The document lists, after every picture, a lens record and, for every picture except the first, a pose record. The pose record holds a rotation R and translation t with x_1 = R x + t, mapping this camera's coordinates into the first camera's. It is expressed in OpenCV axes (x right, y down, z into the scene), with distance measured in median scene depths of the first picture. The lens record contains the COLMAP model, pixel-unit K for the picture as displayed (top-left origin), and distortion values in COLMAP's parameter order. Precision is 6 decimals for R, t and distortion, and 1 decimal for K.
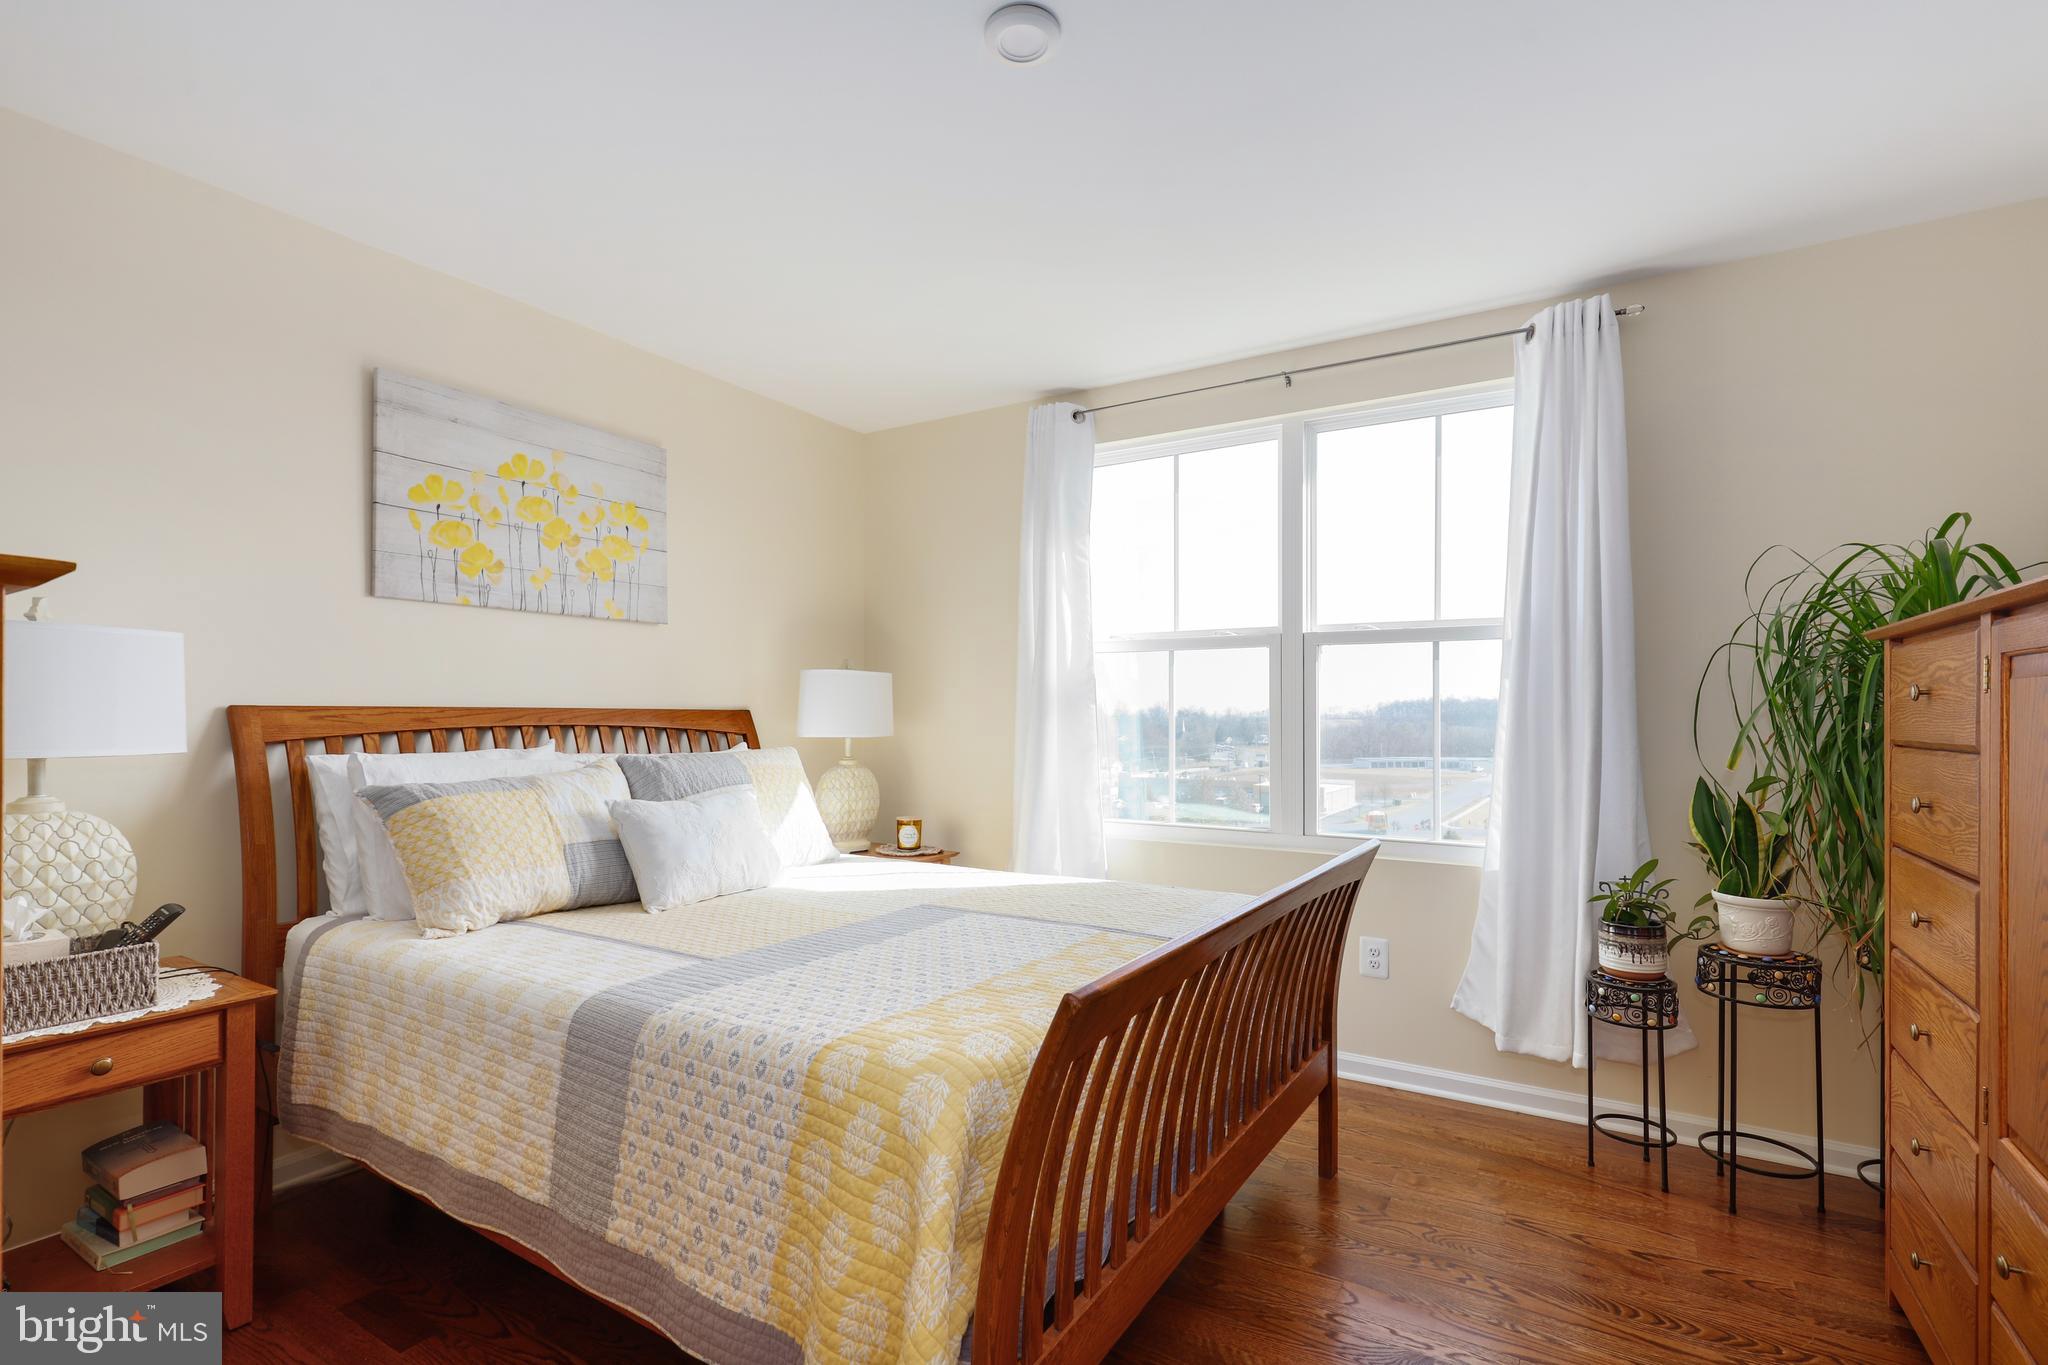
lens RADIAL K [[926.3, 0, 1029.0], [0, 926.3, 722.9], [0, 0, 1]] dist [0.000731, -0.000478]
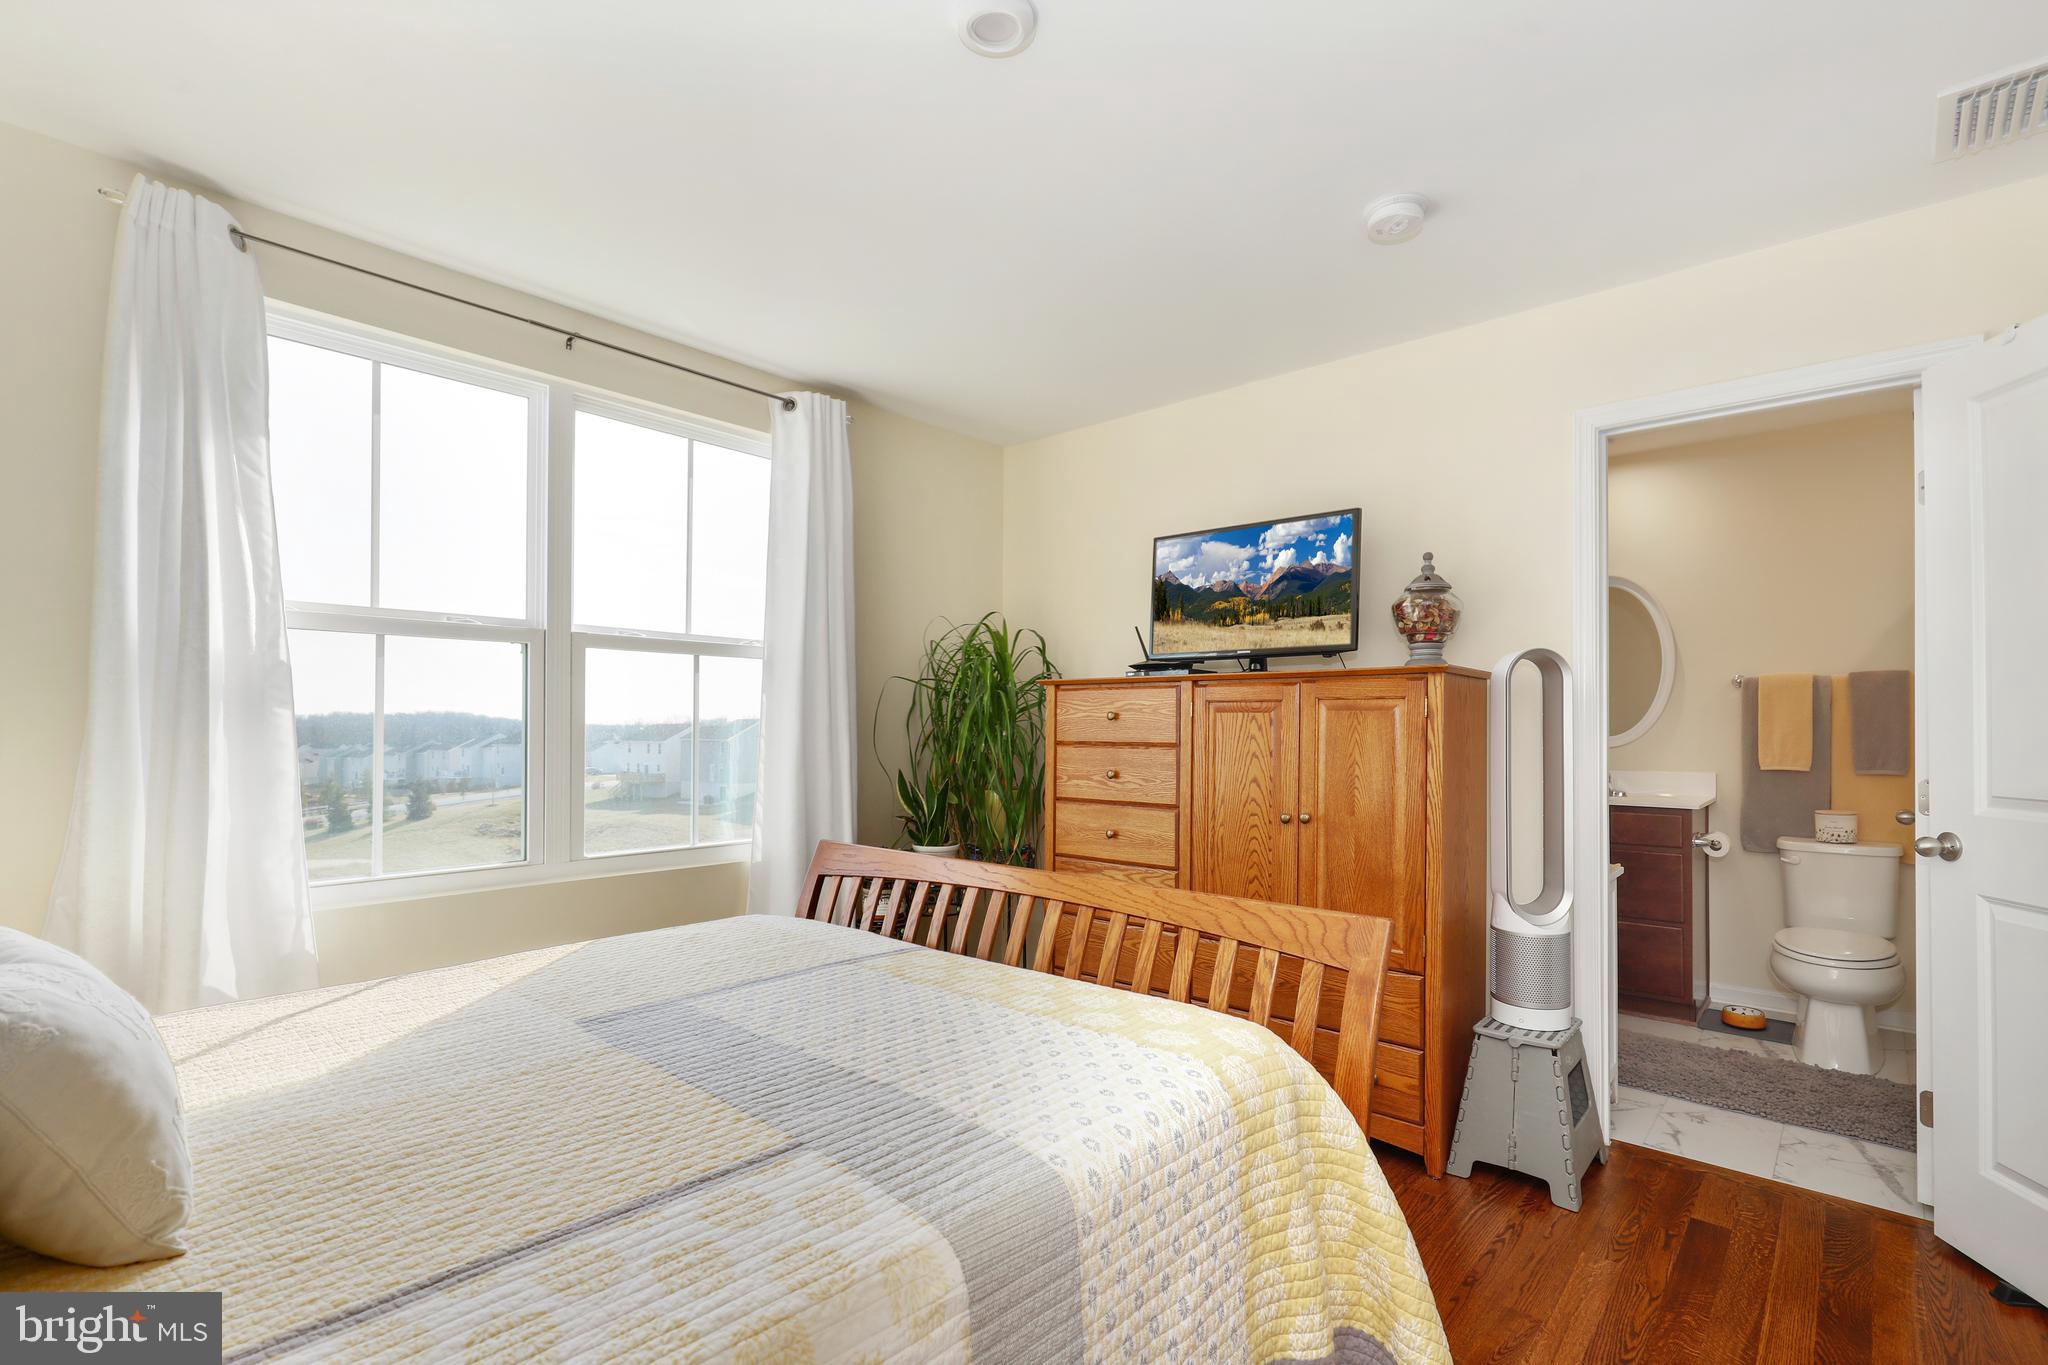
lens RADIAL K [[926.3, 0, 1015.6], [0, 926.3, 727.9], [0, 0, 1]] dist [0.000731, -0.000478]
pose [[0.210302, -0.004221, 0.977627, -0.505485], [0.000119, 0.999991, 0.004292, -0.008750], [-0.977636, -0.000786, 0.210301, 0.415552]]
